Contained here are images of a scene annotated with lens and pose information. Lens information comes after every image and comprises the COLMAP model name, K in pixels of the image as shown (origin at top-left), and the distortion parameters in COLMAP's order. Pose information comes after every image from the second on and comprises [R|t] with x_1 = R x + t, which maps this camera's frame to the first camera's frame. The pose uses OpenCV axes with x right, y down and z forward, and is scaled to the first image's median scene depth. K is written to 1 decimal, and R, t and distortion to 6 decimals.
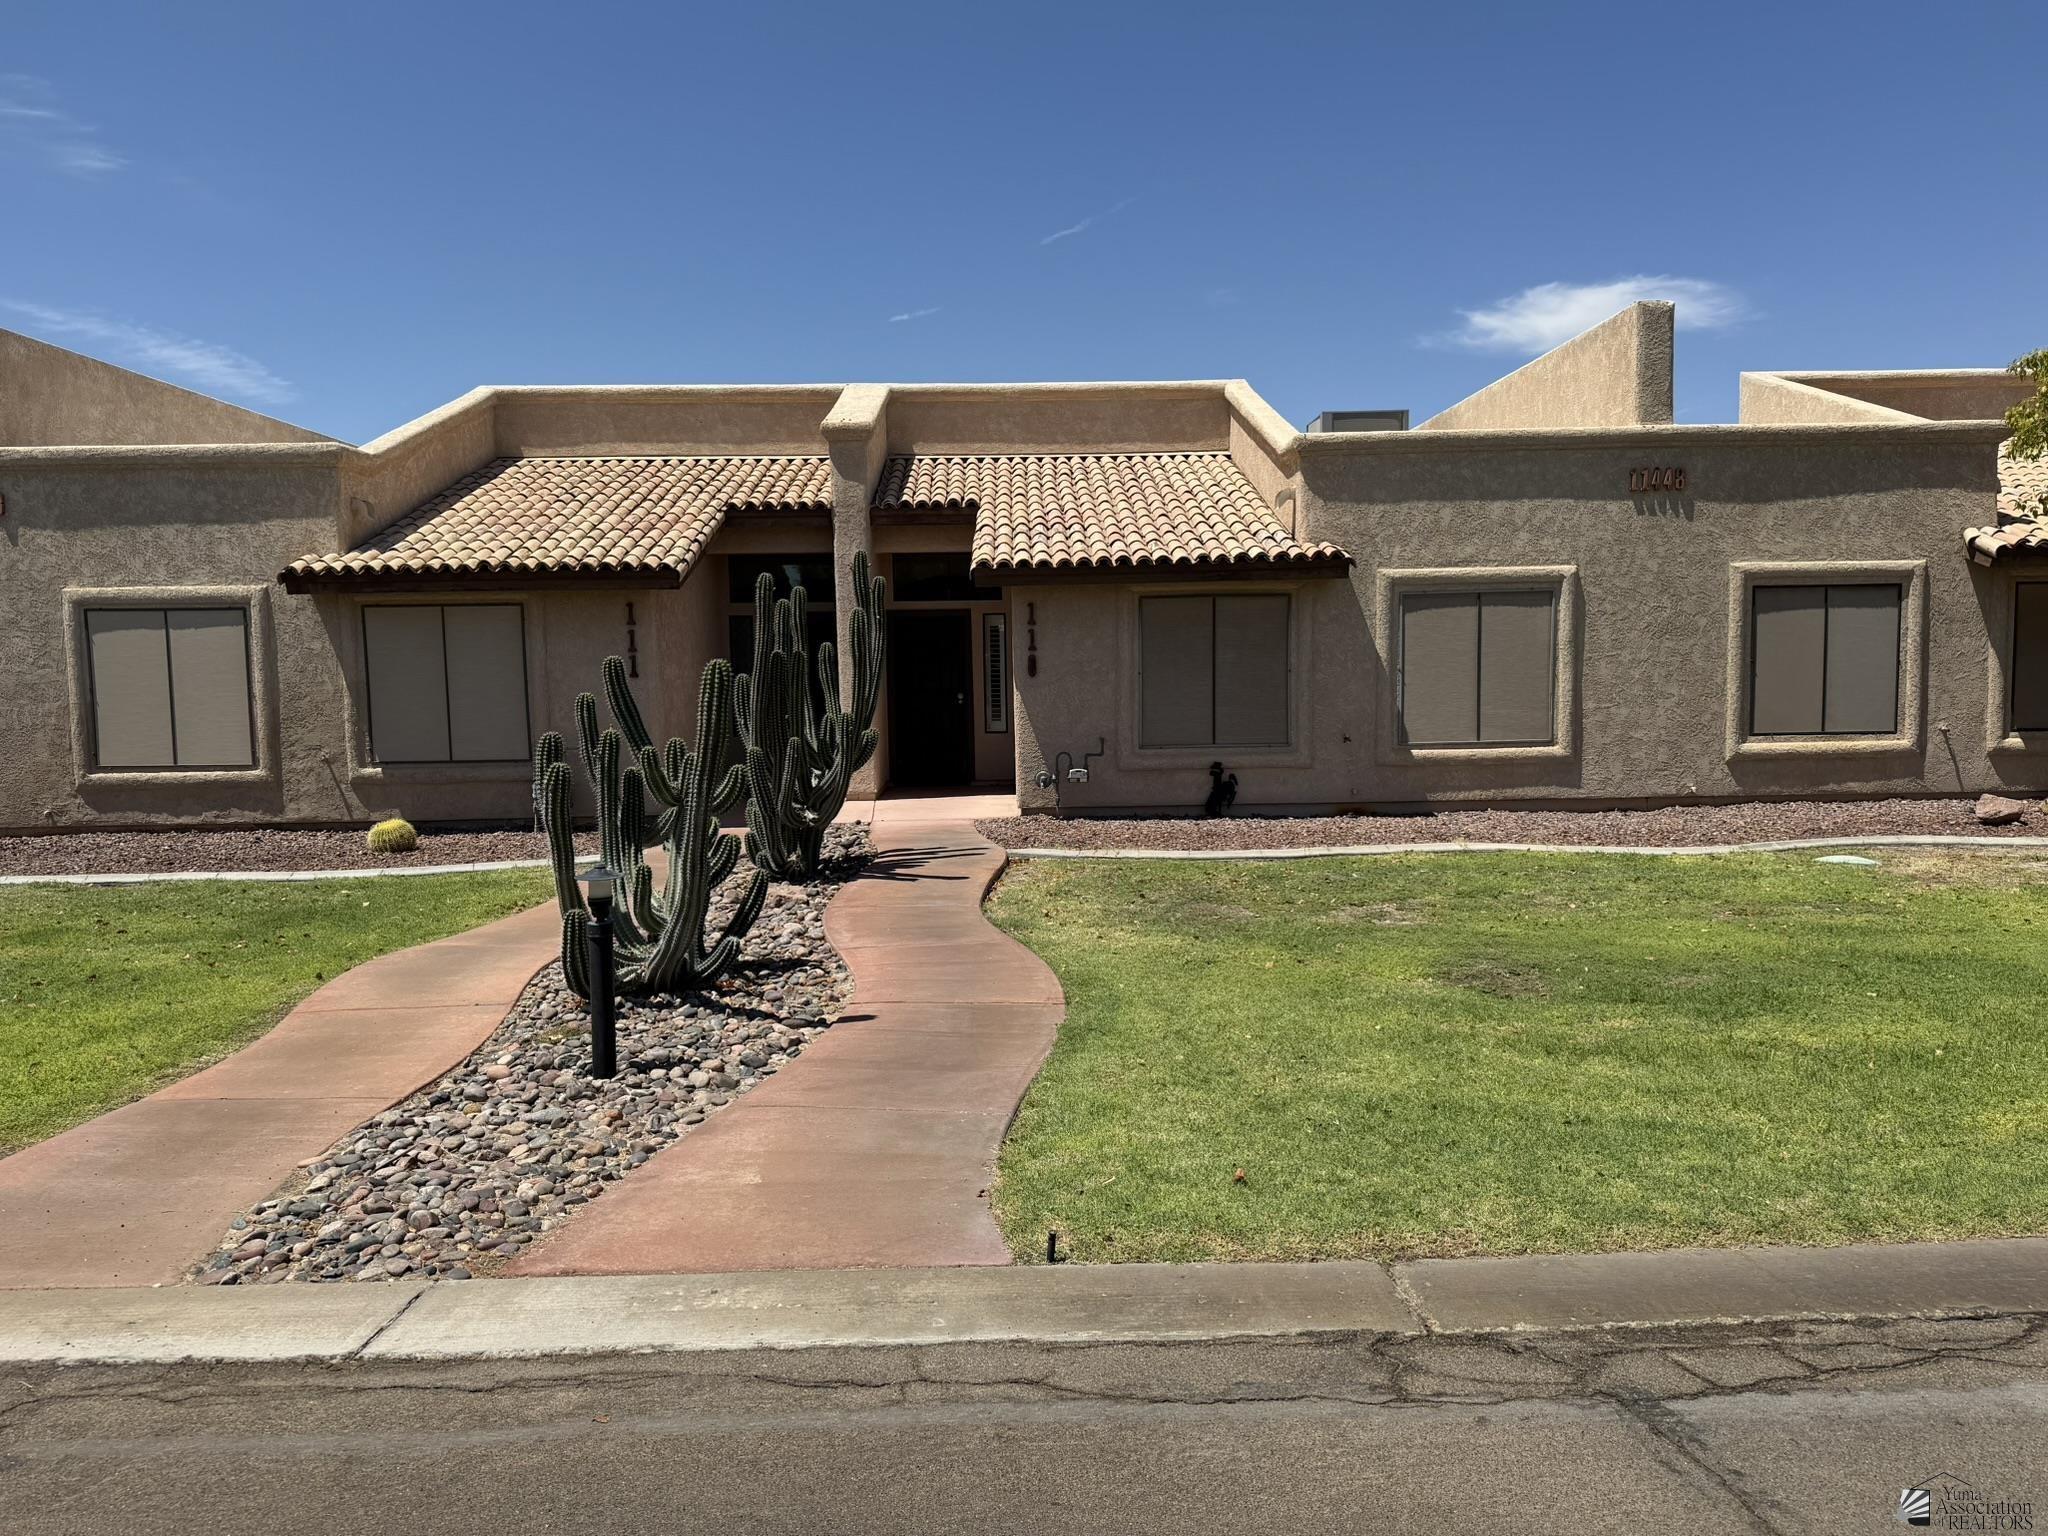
lens RADIAL K [[1424.8, 0, 1022.4], [0, 1424.8, 768.1], [0, 0, 1]] dist [-0.009493, -0.012790]
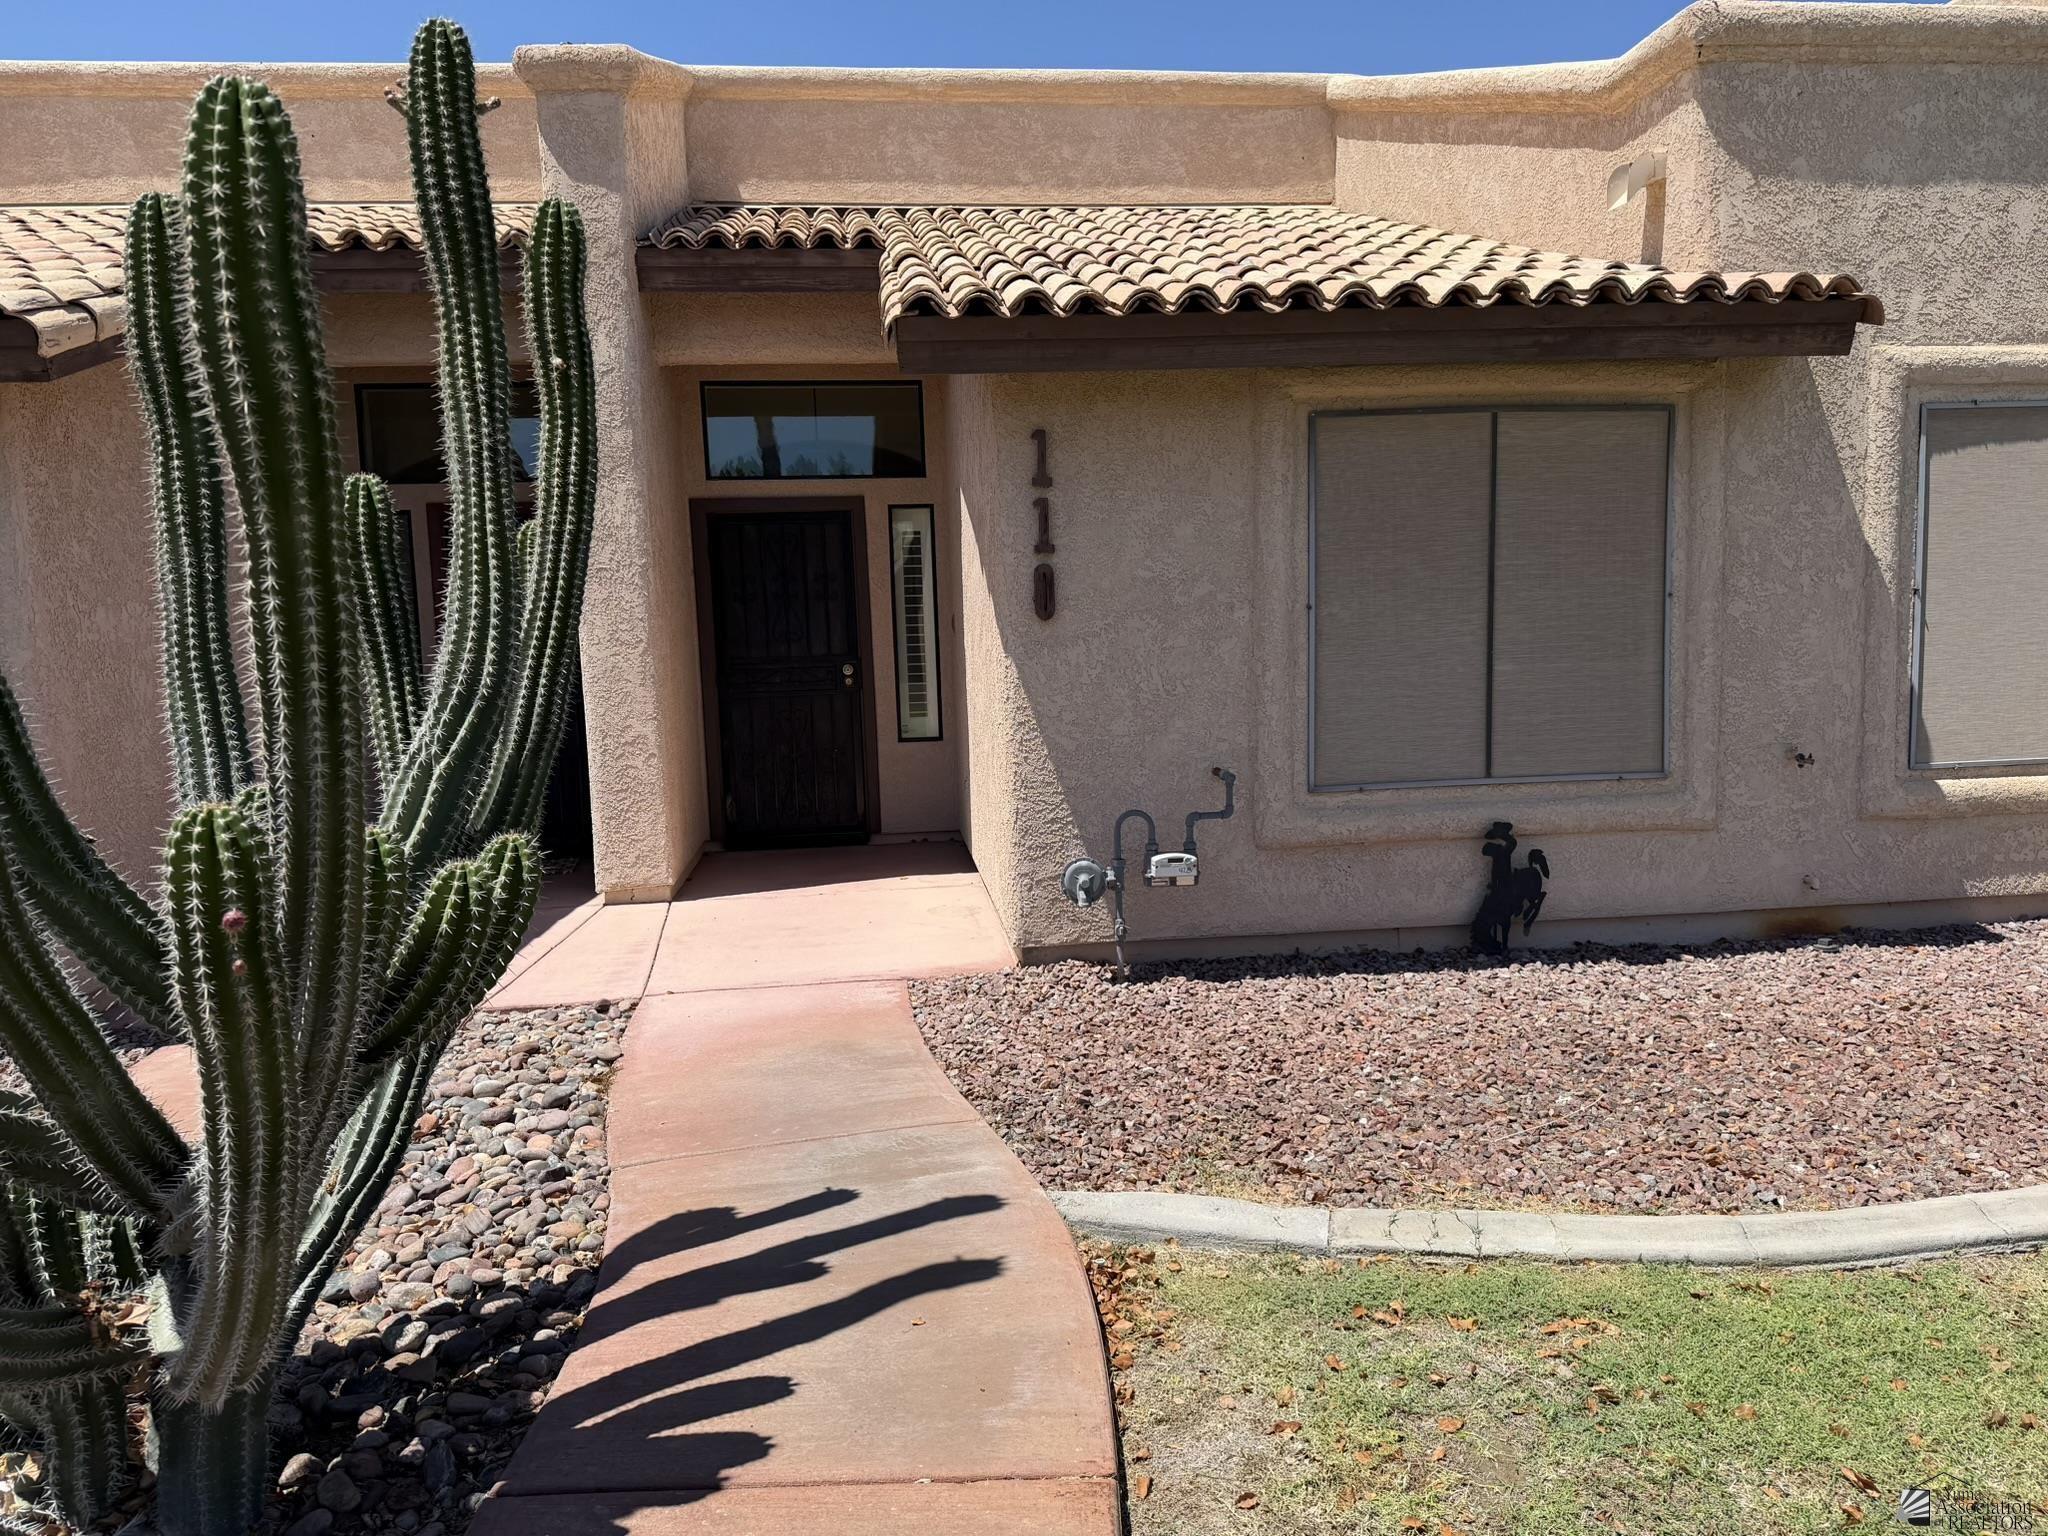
lens RADIAL K [[1424.8, 0, 1027.3], [0, 1424.8, 774.8], [0, 0, 1]] dist [-0.009493, -0.012790]
pose [[0.994682, -0.026165, 0.099610, -0.038392], [0.023318, 0.999289, 0.029635, -0.033085], [-0.100315, -0.027154, 0.994585, 0.608766]]
